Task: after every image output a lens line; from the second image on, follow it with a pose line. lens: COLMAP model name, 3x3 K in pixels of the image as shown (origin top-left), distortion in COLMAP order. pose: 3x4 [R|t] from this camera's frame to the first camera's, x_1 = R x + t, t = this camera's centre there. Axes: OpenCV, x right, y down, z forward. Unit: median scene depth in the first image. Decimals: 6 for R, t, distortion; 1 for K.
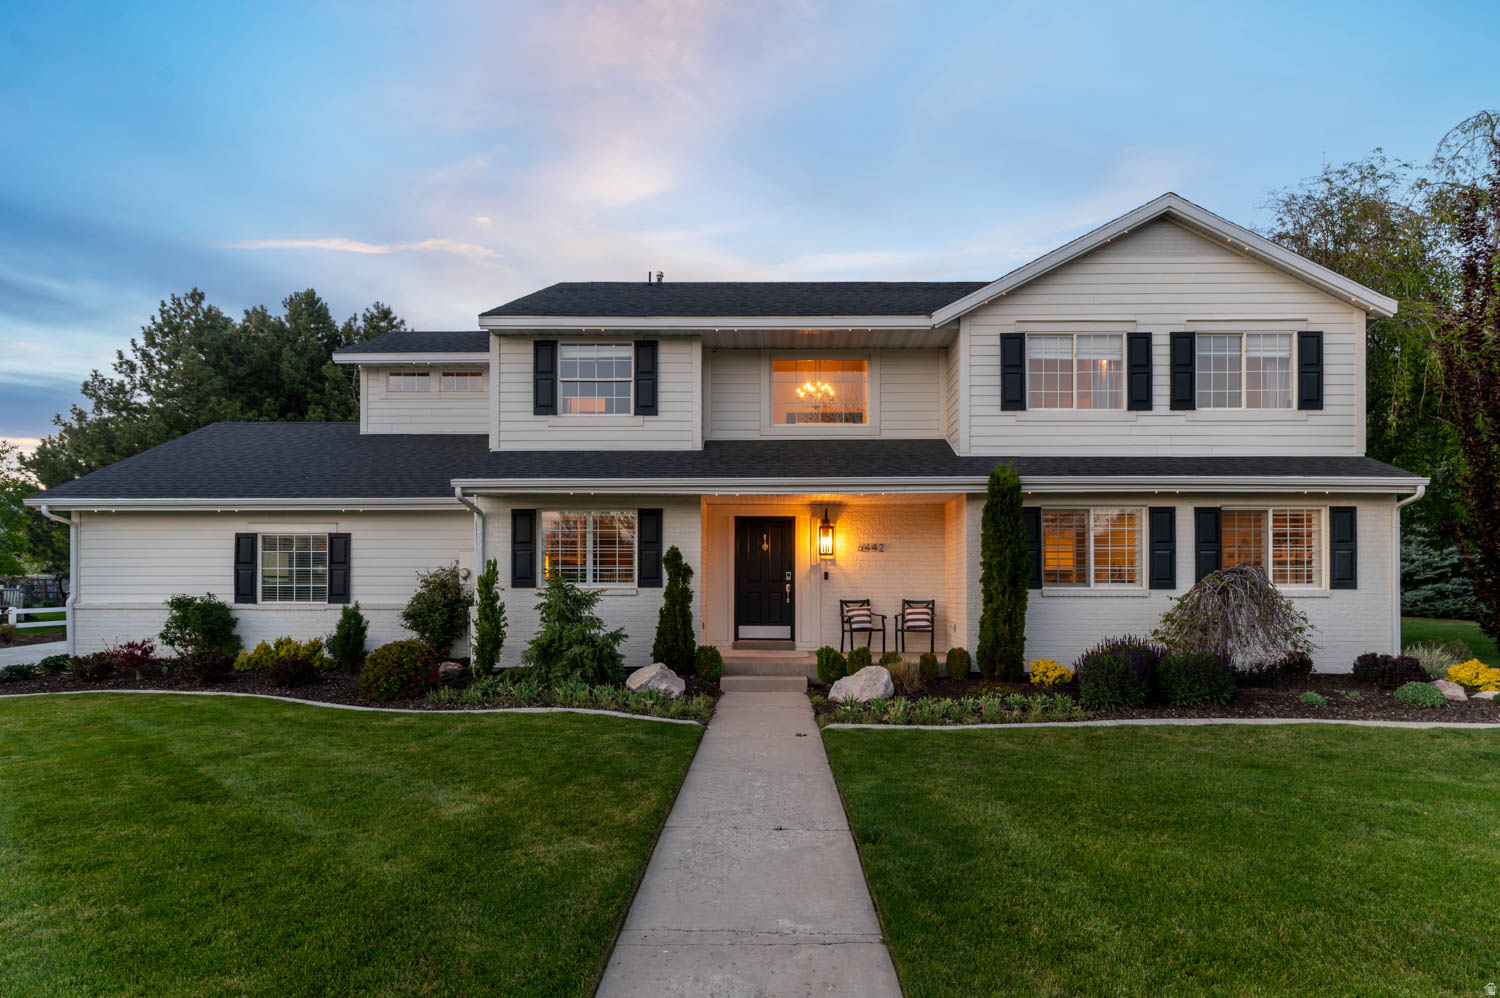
lens RADIAL K [[772.5, 0, 739.2], [0, 772.5, 563.8], [0, 0, 1]] dist [-0.003060, 0.000793]
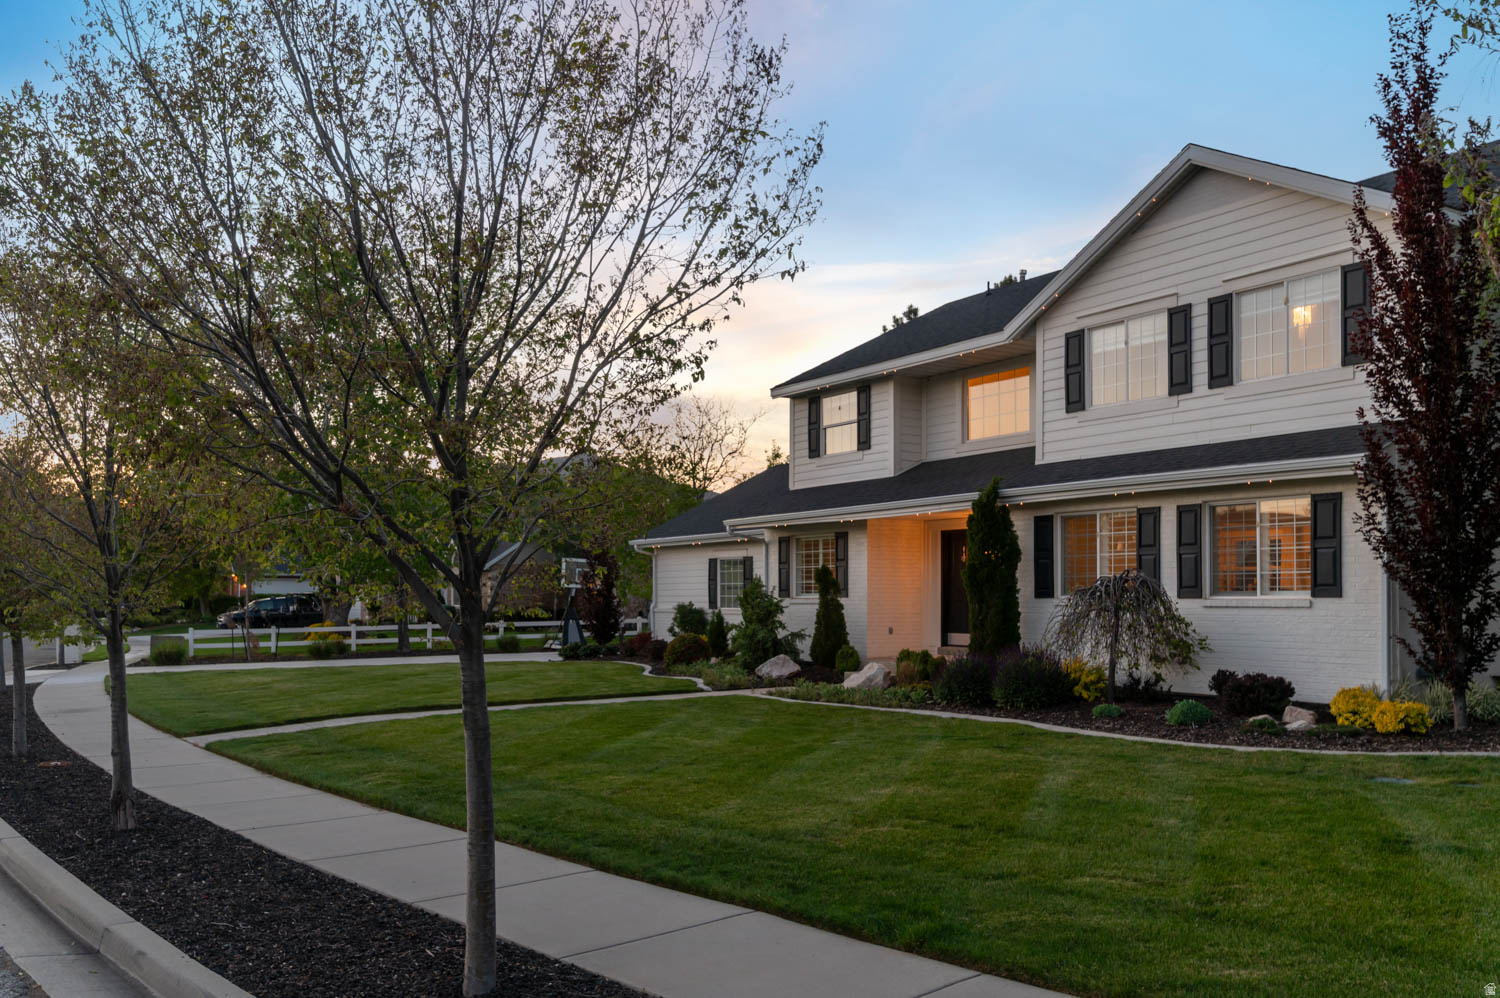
lens RADIAL K [[1271.6, 0, 751.8], [0, 1271.6, 496.8], [0, 0, 1]] dist [-0.050118, -0.002782]
pose [[0.533042, -0.067228, -0.843414, 1.455396], [0.023545, 0.997631, -0.064640, -0.000823], [0.845761, 0.014598, 0.533362, -0.176982]]
